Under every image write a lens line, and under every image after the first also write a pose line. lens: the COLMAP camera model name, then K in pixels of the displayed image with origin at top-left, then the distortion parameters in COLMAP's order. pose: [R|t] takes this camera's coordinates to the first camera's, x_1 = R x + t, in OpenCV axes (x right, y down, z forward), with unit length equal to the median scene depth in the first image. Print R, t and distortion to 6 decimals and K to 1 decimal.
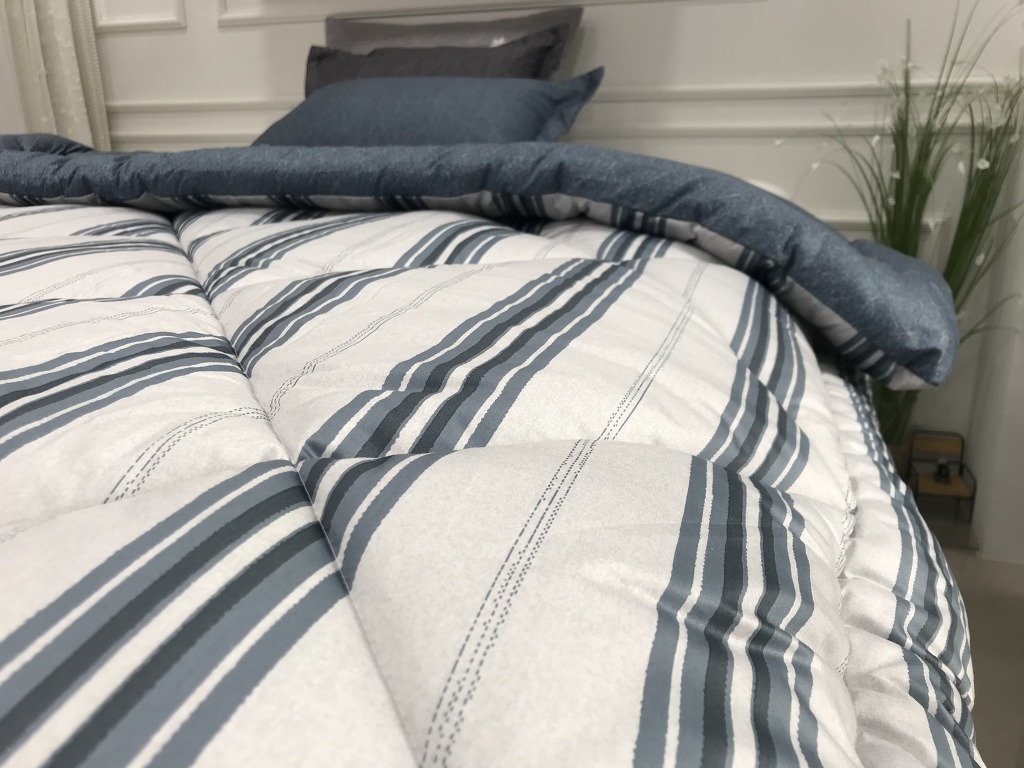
lens RADIAL K [[852.0, 0, 512.4], [0, 852.0, 379.5], [0, 0, 1]] dist [-0.000956, 0.005786]
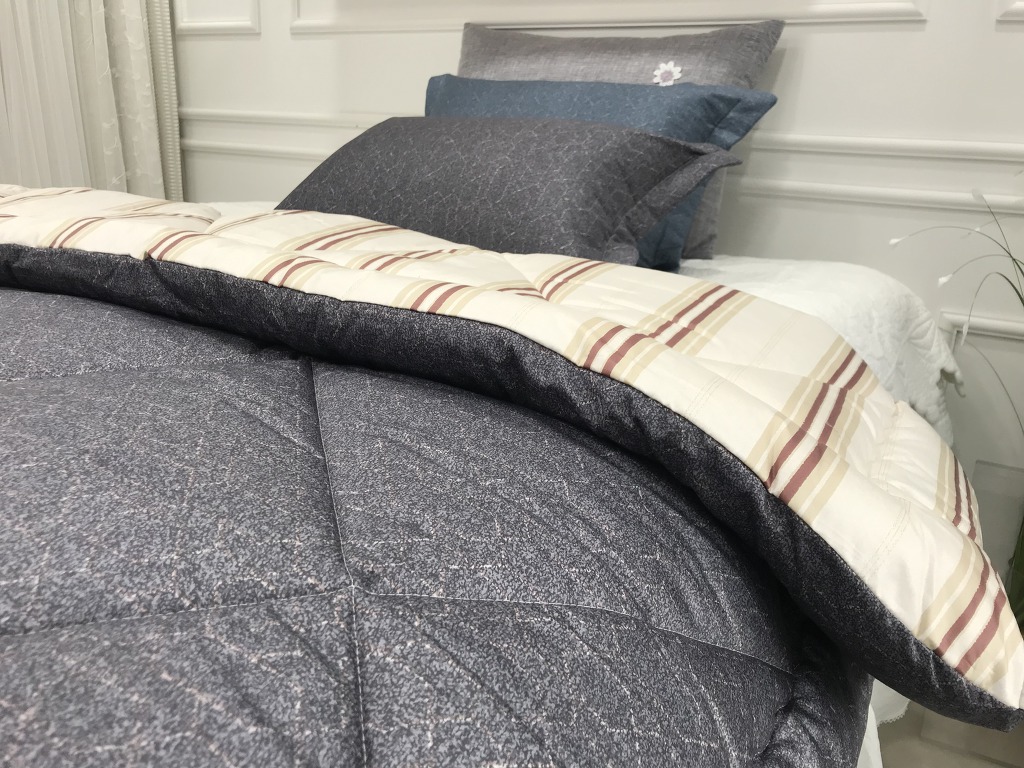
lens RADIAL K [[852.0, 0, 509.5], [0, 852.0, 381.7], [0, 0, 1]] dist [-0.000956, 0.005786]
pose [[0.976541, 0.113333, -0.183094, 0.118288], [-0.113185, 0.993510, 0.011292, -0.104350], [0.183186, 0.009696, 0.983030, 0.193601]]
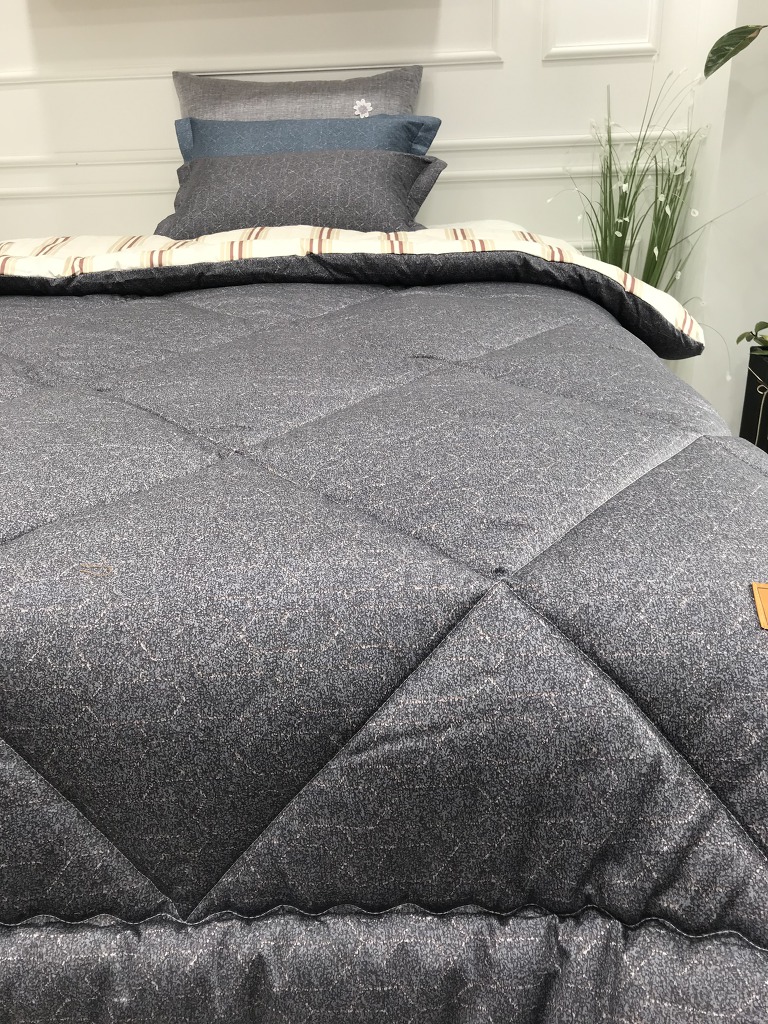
lens RADIAL K [[852.0, 0, 389.6], [0, 852.0, 503.0], [0, 0, 1]] dist [-0.000956, 0.005786]
pose [[0.957255, -0.141468, 0.252291, -0.271606], [0.105979, 0.983118, 0.149156, -0.025333], [-0.269132, -0.116042, 0.956087, -0.227379]]
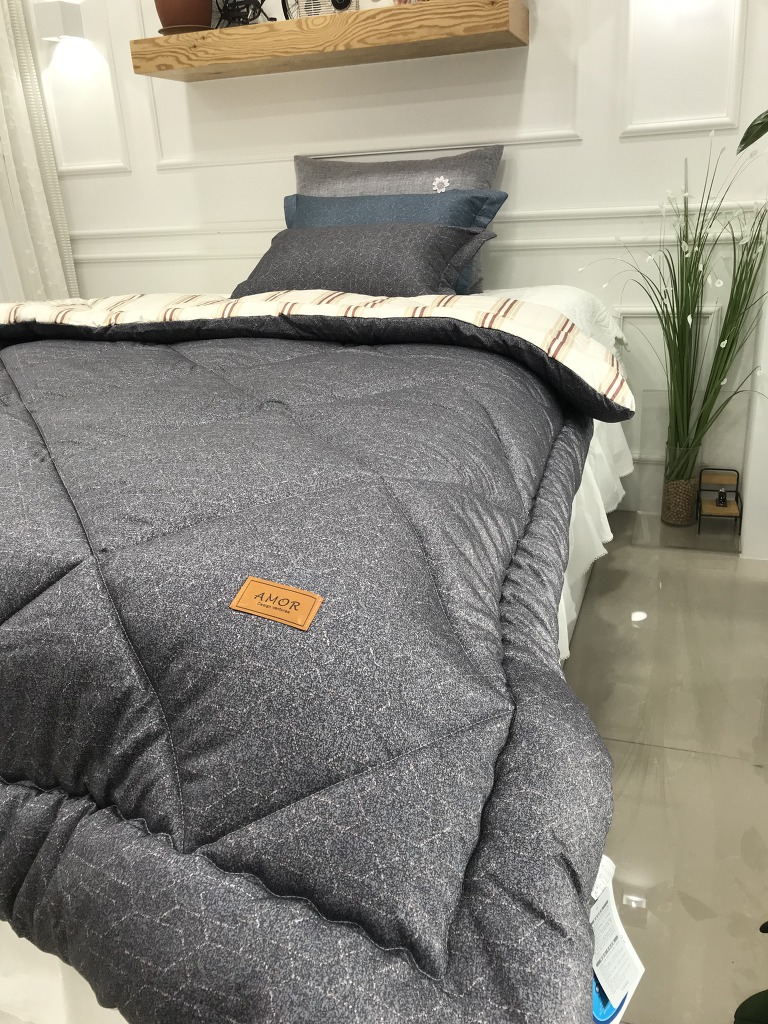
lens RADIAL K [[852.0, 0, 385.0], [0, 852.0, 502.9], [0, 0, 1]] dist [-0.000956, 0.005786]
pose [[0.999134, -0.035070, -0.022386, 0.006169], [0.036580, 0.996801, 0.071062, 0.001733], [0.019823, -0.071819, 0.997221, -0.373656]]
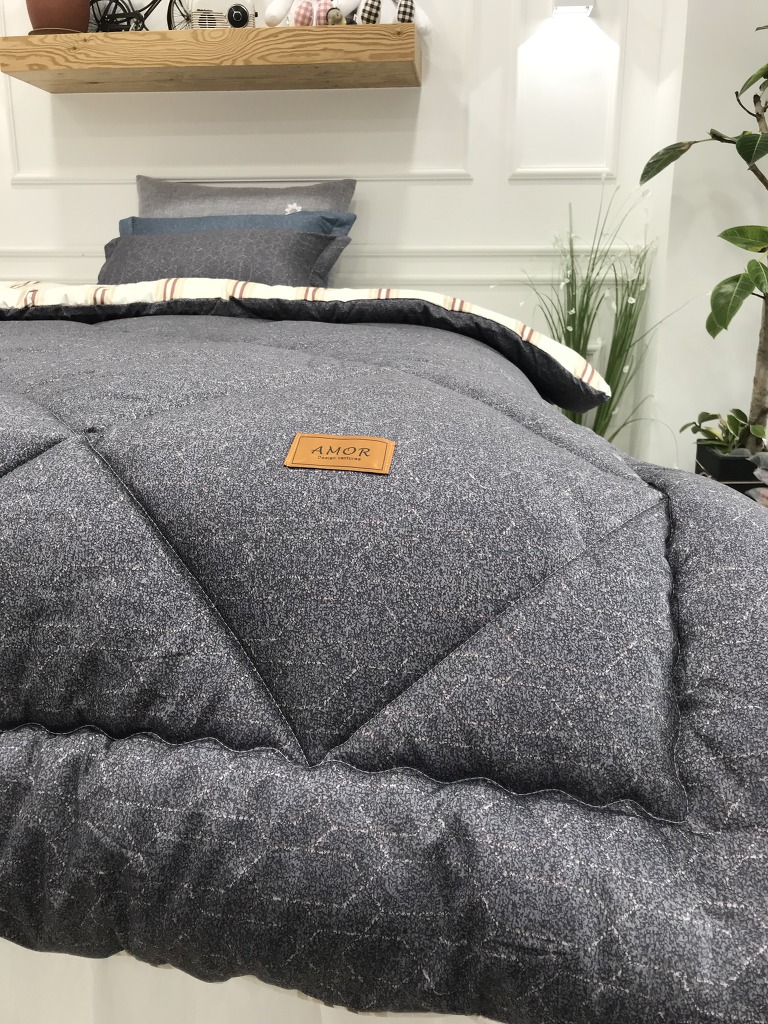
lens RADIAL K [[852.0, 0, 386.8], [0, 852.0, 499.8], [0, 0, 1]] dist [-0.000956, 0.005786]
pose [[0.975028, -0.041519, 0.218165, -0.153466], [0.049256, 0.998331, -0.030146, 0.091260], [-0.216549, 0.040139, 0.975446, -0.278999]]
